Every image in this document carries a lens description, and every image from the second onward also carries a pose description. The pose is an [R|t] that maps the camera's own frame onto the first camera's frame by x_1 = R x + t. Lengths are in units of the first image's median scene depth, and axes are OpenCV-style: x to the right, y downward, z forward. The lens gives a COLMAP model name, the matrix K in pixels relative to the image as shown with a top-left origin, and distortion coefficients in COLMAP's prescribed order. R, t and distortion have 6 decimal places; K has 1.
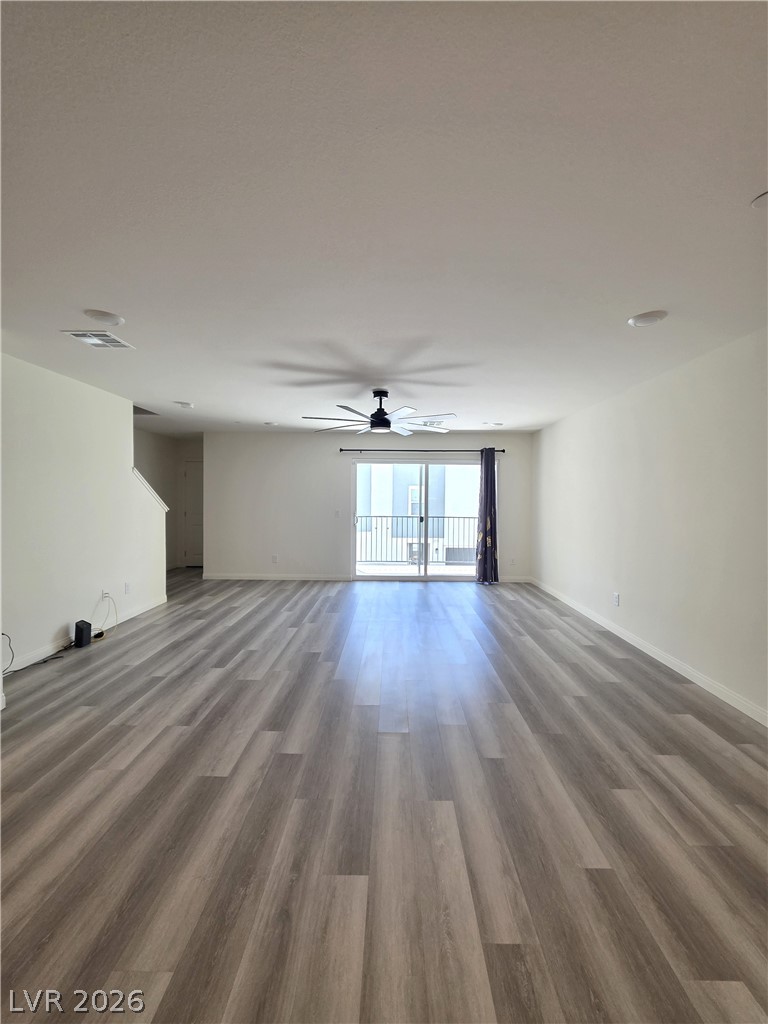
lens RADIAL K [[409.4, 0, 390.5], [0, 409.4, 505.8], [0, 0, 1]] dist [-0.002799, -0.000765]
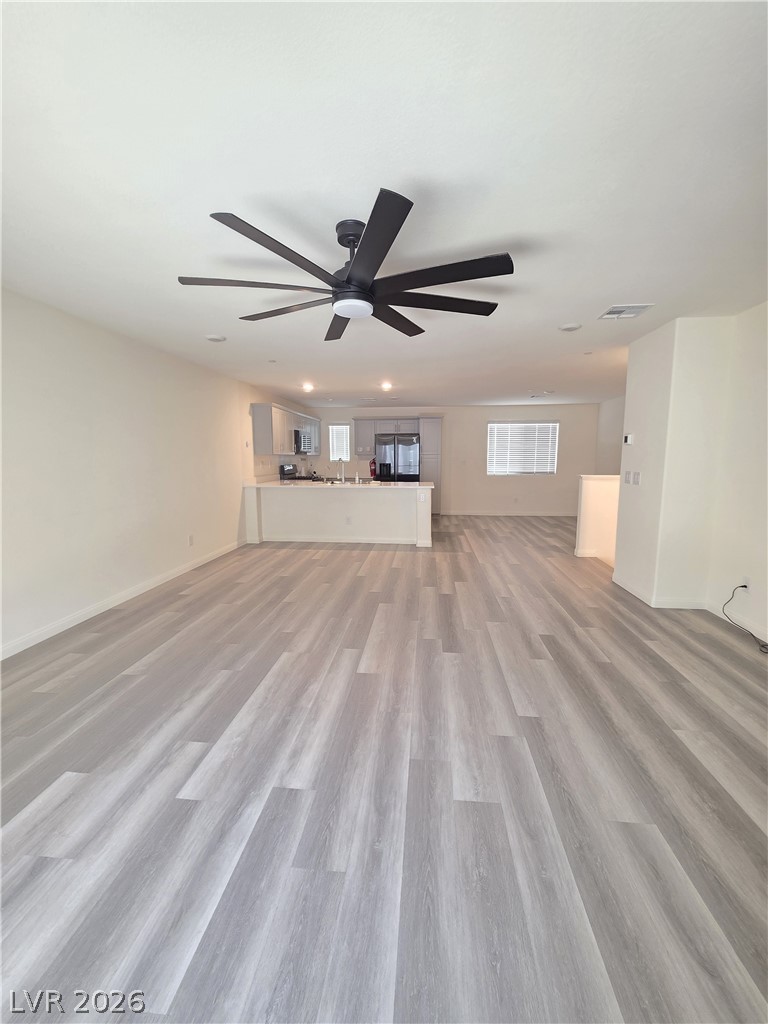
lens RADIAL K [[409.4, 0, 383.8], [0, 409.4, 509.6], [0, 0, 1]] dist [-0.002799, -0.000765]
pose [[-0.994874, -0.017591, 0.099577, -0.116827], [-0.002743, 0.989085, 0.147319, -0.019125], [-0.101081, 0.146291, -0.984064, 1.561816]]
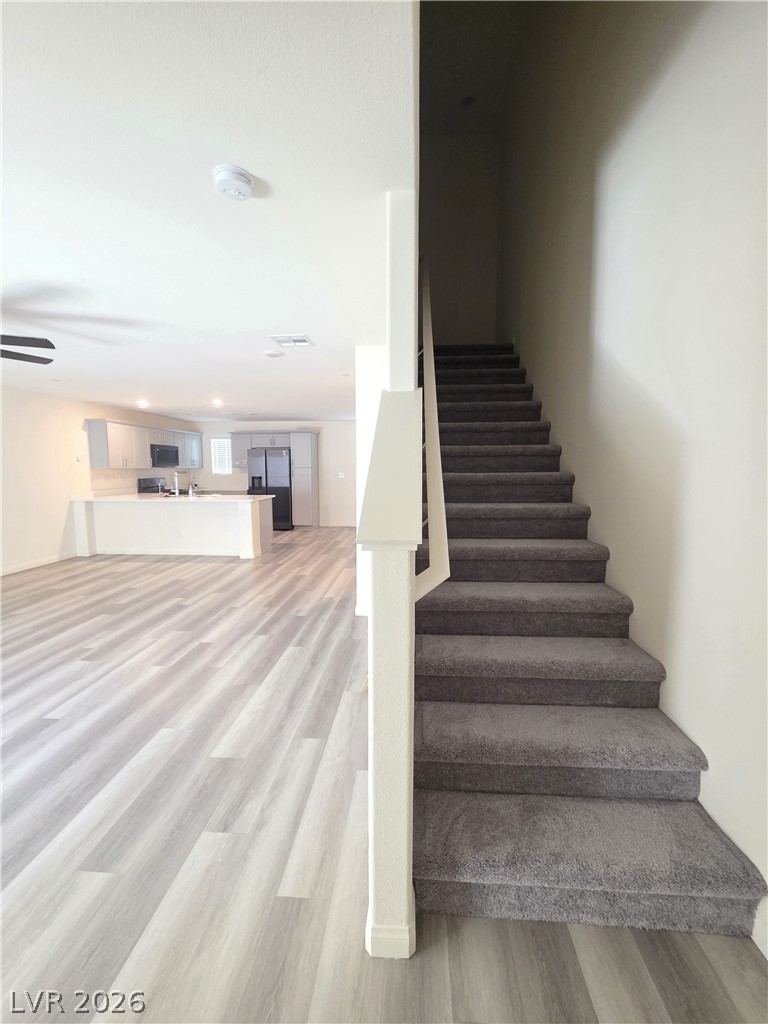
lens RADIAL K [[409.4, 0, 386.6], [0, 409.4, 507.3], [0, 0, 1]] dist [-0.002799, -0.000765]
pose [[-0.997882, -0.010298, 0.064223, -0.746305], [-0.002735, 0.993157, 0.116757, -0.036182], [-0.064986, 0.116334, -0.991082, 1.558684]]
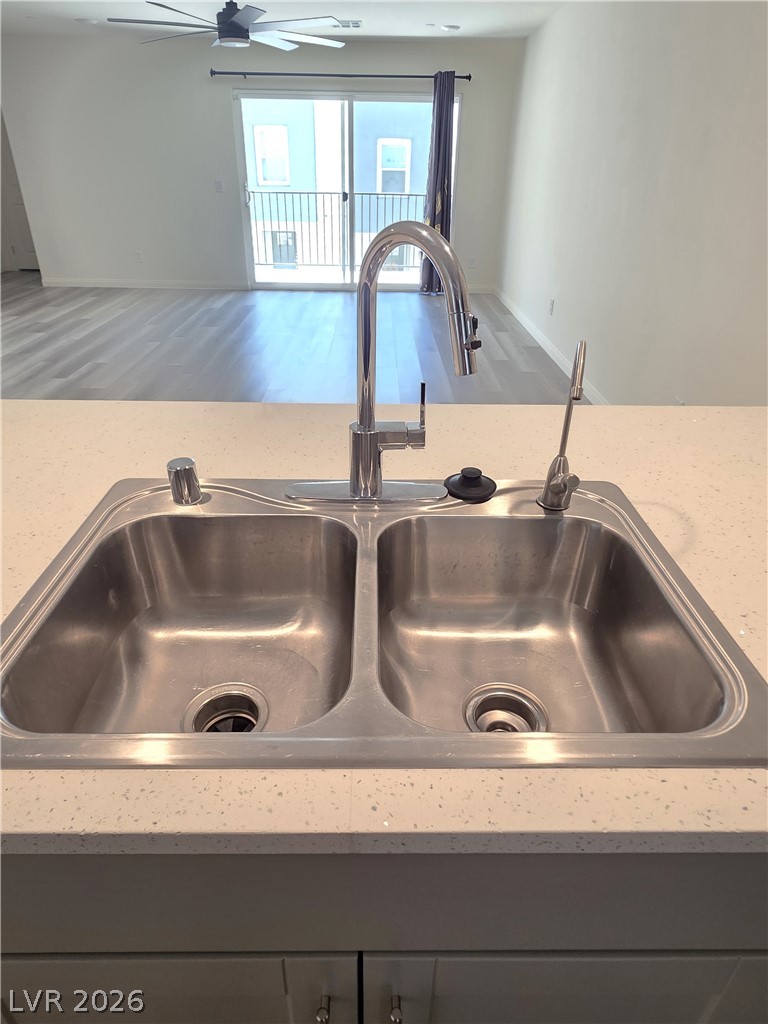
lens RADIAL K [[601.2, 0, 383.0], [0, 601.2, 509.5], [0, 0, 1]] dist [-0.005078, -0.002679]
pose [[0.999791, -0.003287, 0.020201, 0.211240], [-0.006937, 0.874176, 0.485560, 0.004192], [-0.019255, -0.485598, 0.873970, -0.243894]]
